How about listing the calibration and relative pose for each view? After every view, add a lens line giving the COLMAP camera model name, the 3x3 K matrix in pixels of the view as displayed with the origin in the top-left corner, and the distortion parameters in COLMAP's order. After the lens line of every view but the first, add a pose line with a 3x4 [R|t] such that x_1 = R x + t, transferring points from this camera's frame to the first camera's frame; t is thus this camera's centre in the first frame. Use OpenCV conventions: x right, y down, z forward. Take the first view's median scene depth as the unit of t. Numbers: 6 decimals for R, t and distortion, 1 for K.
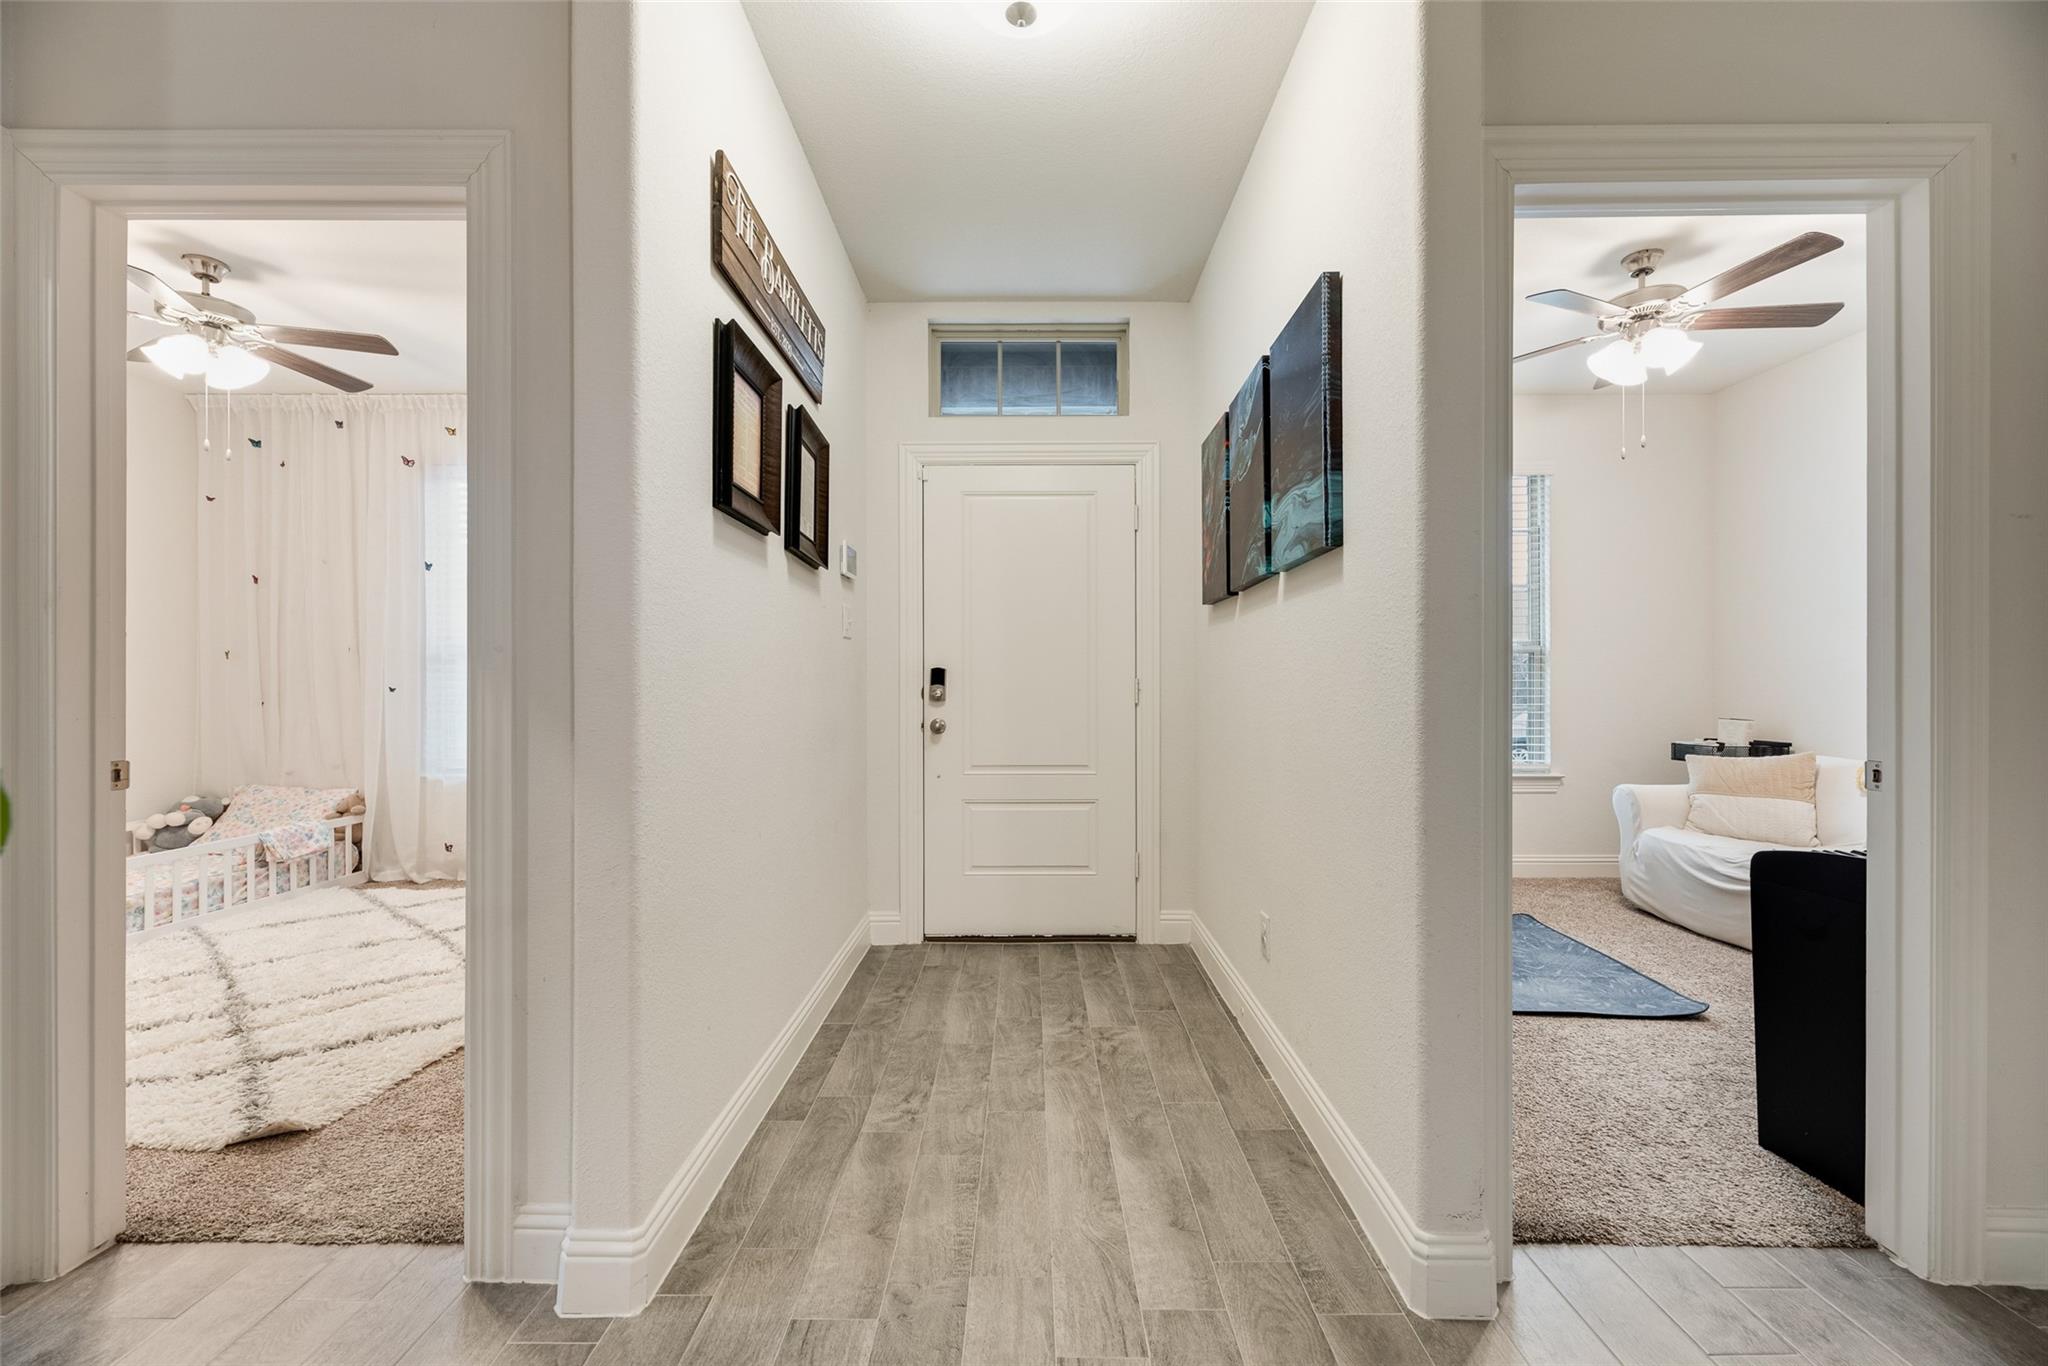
lens RADIAL K [[818.3, 0, 1032.6], [0, 818.3, 682.5], [0, 0, 1]] dist [-0.000009, -0.000118]
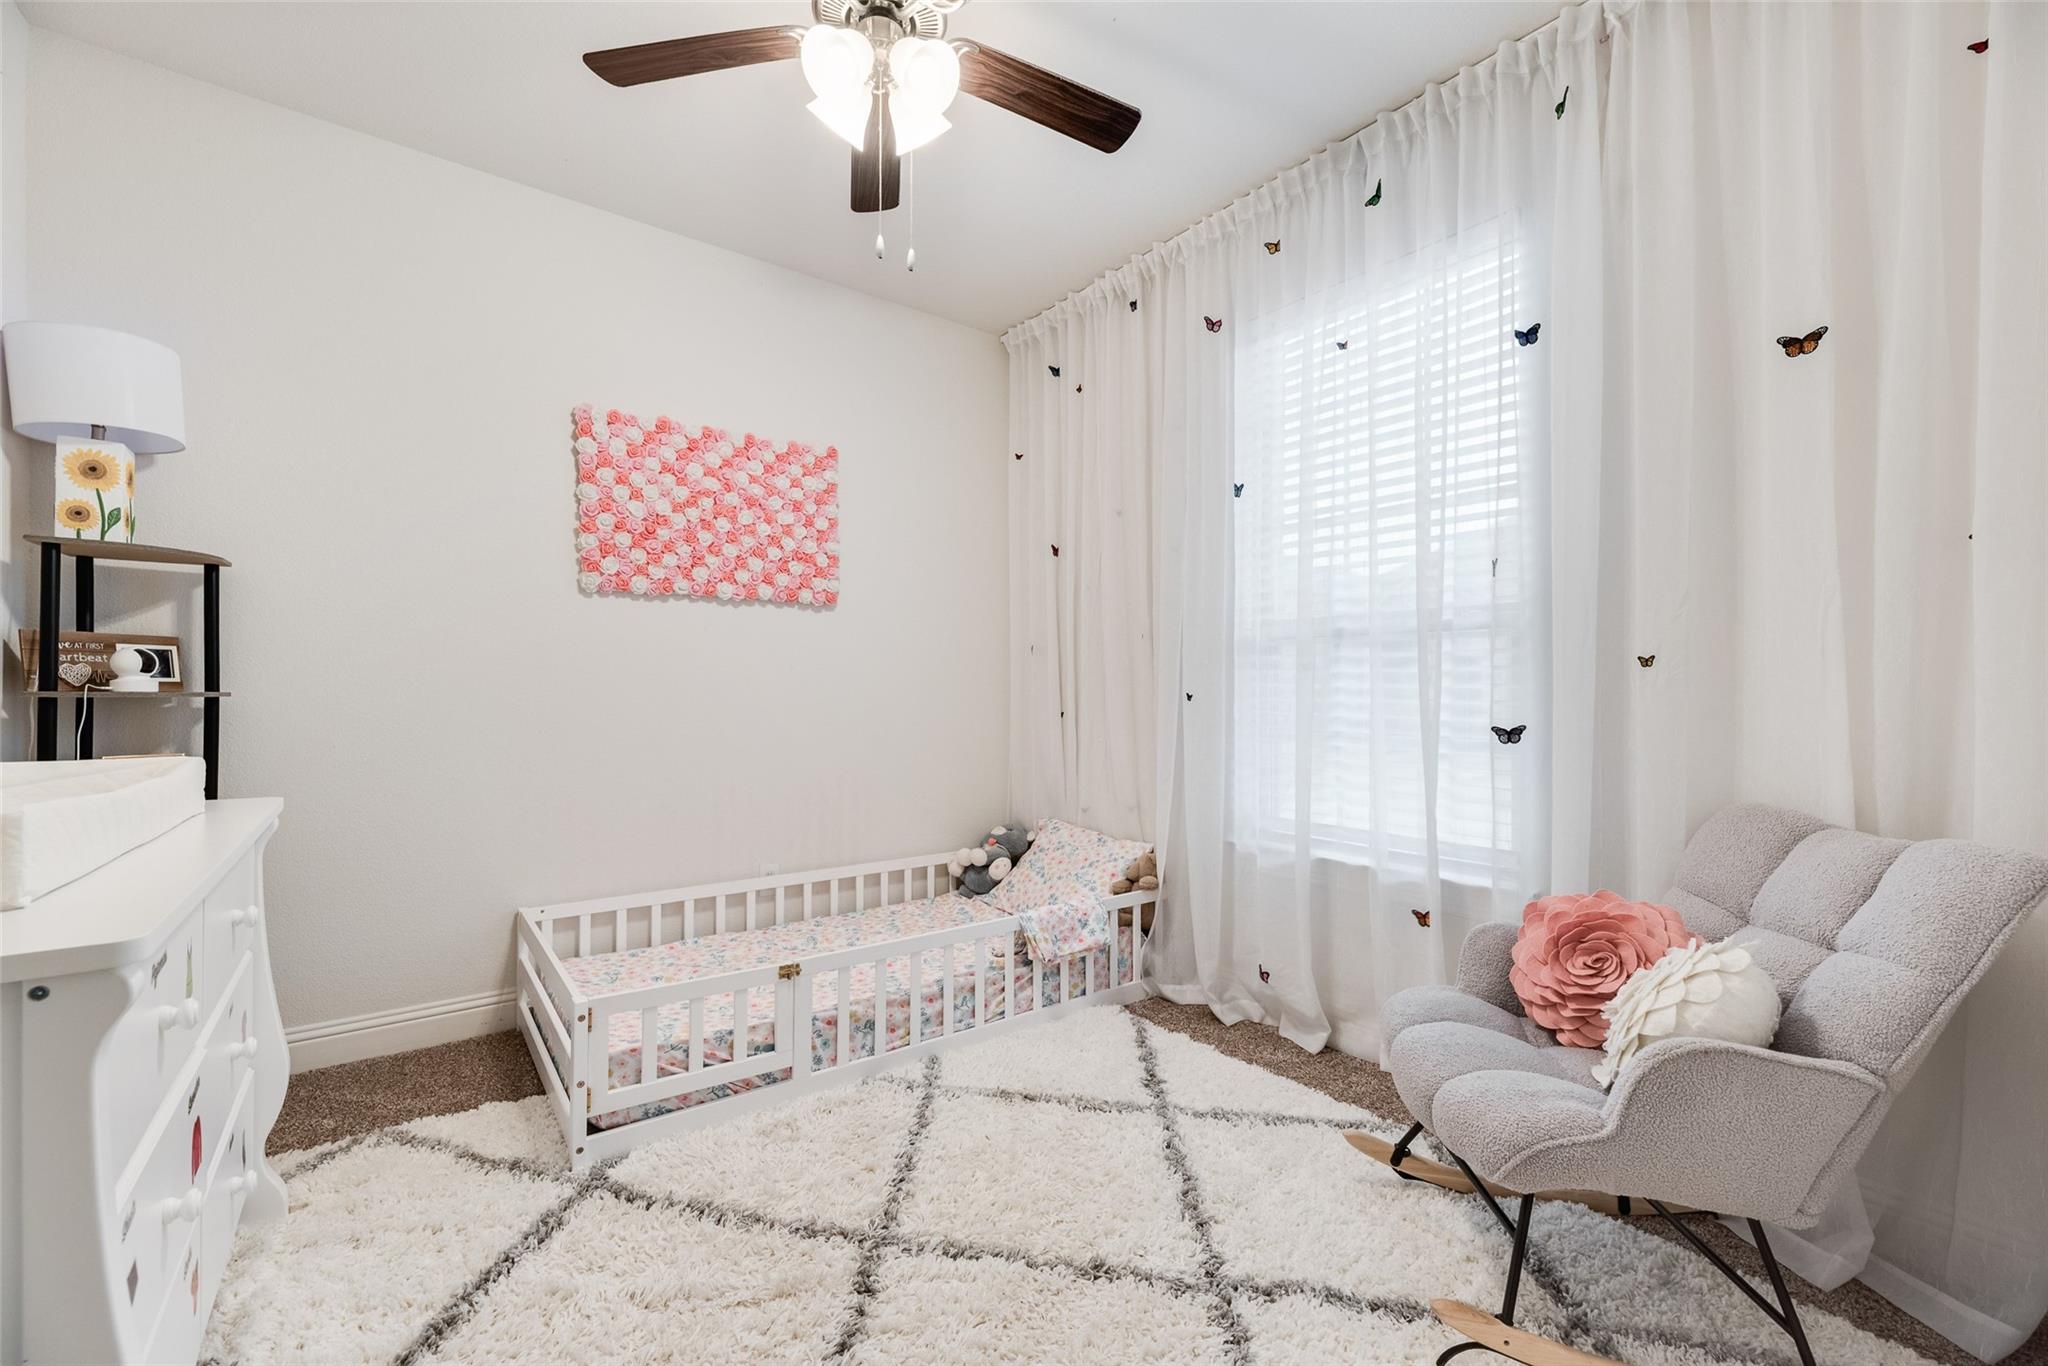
lens RADIAL K [[818.3, 0, 1032.6], [0, 818.3, 686.2], [0, 0, 1]] dist [-0.000009, -0.000118]
pose [[0.608462, 0.003383, -0.793576, -0.377564], [-0.007512, 0.999971, -0.001497, 0.000421], [0.793547, 0.006873, 0.608470, 0.548944]]
